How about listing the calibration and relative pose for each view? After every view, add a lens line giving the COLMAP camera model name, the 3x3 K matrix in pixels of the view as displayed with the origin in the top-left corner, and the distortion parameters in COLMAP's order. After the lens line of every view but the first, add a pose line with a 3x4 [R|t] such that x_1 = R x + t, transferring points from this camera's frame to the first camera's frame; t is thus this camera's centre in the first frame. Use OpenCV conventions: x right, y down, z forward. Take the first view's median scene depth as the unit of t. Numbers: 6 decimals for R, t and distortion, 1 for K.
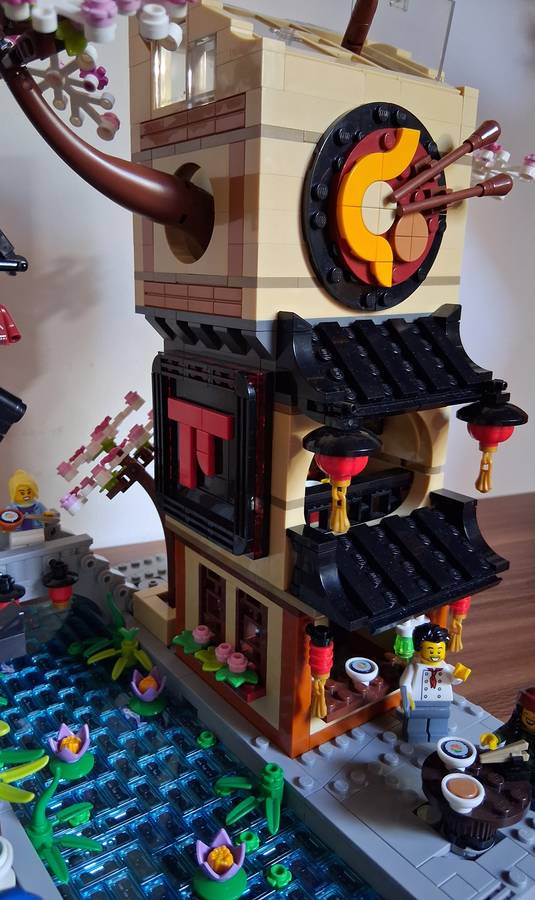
lens RADIAL K [[683.2, 0, 229.2], [0, 683.2, 452.9], [0, 0, 1]] dist [0.100661, -0.206207]
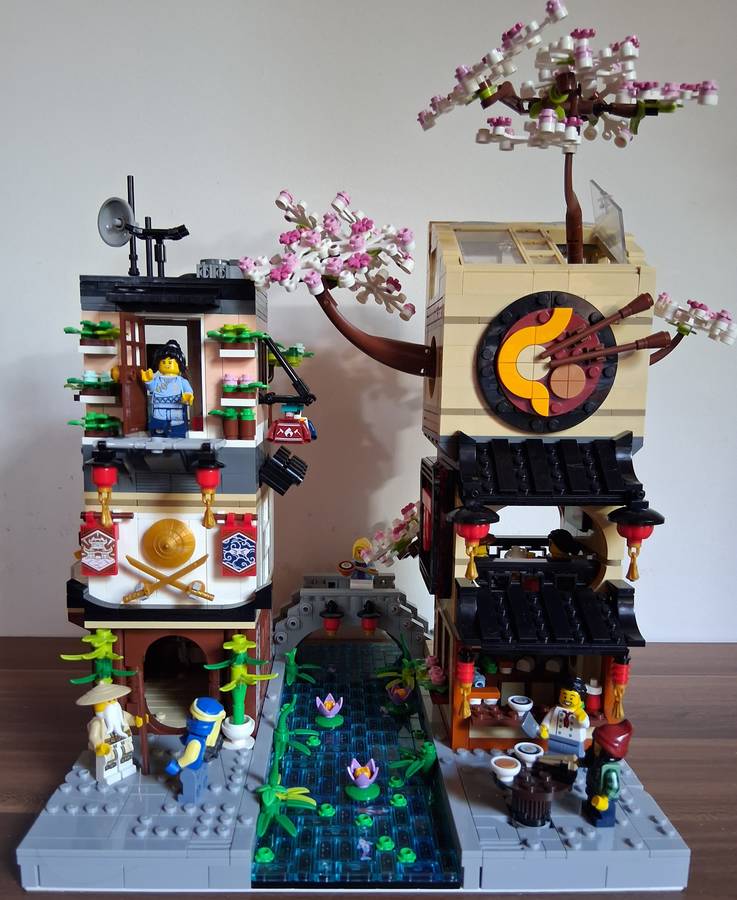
lens RADIAL K [[727.6, 0, 354.9], [0, 727.6, 506.1], [0, 0, 1]] dist [0.085834, -0.130858]
pose [[0.832356, 0.086982, -0.547373, 0.711353], [-0.148620, 0.986468, -0.069238, 0.095972], [0.533943, 0.138981, 0.834020, -0.404319]]
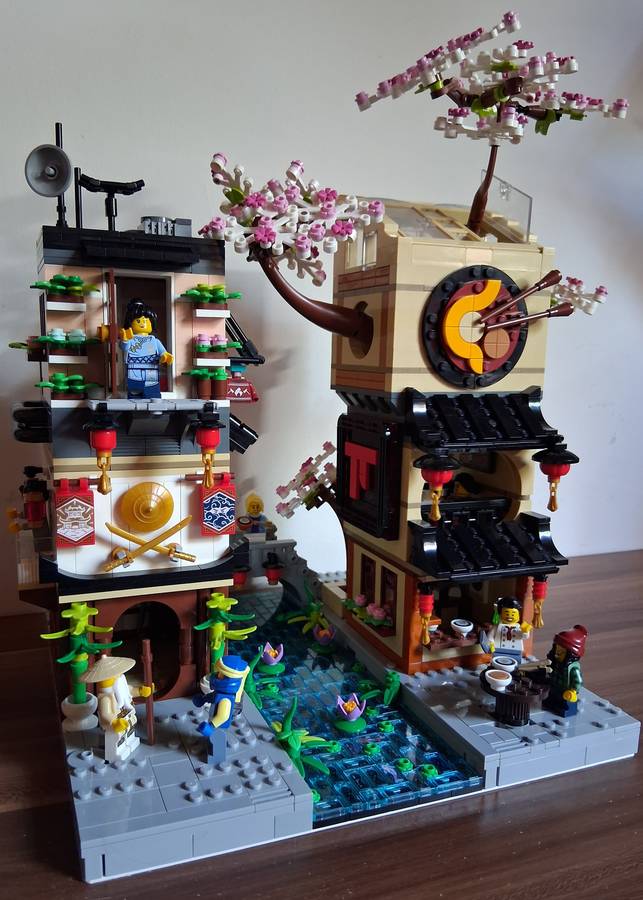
lens RADIAL K [[697.3, 0, 295.4], [0, 697.3, 470.1], [0, 0, 1]] dist [0.093893, -0.145913]
pose [[0.969385, 0.043064, -0.241739, 0.211254], [-0.068586, 0.992803, -0.098171, 0.166548], [0.235772, 0.111745, 0.965362, -0.633670]]
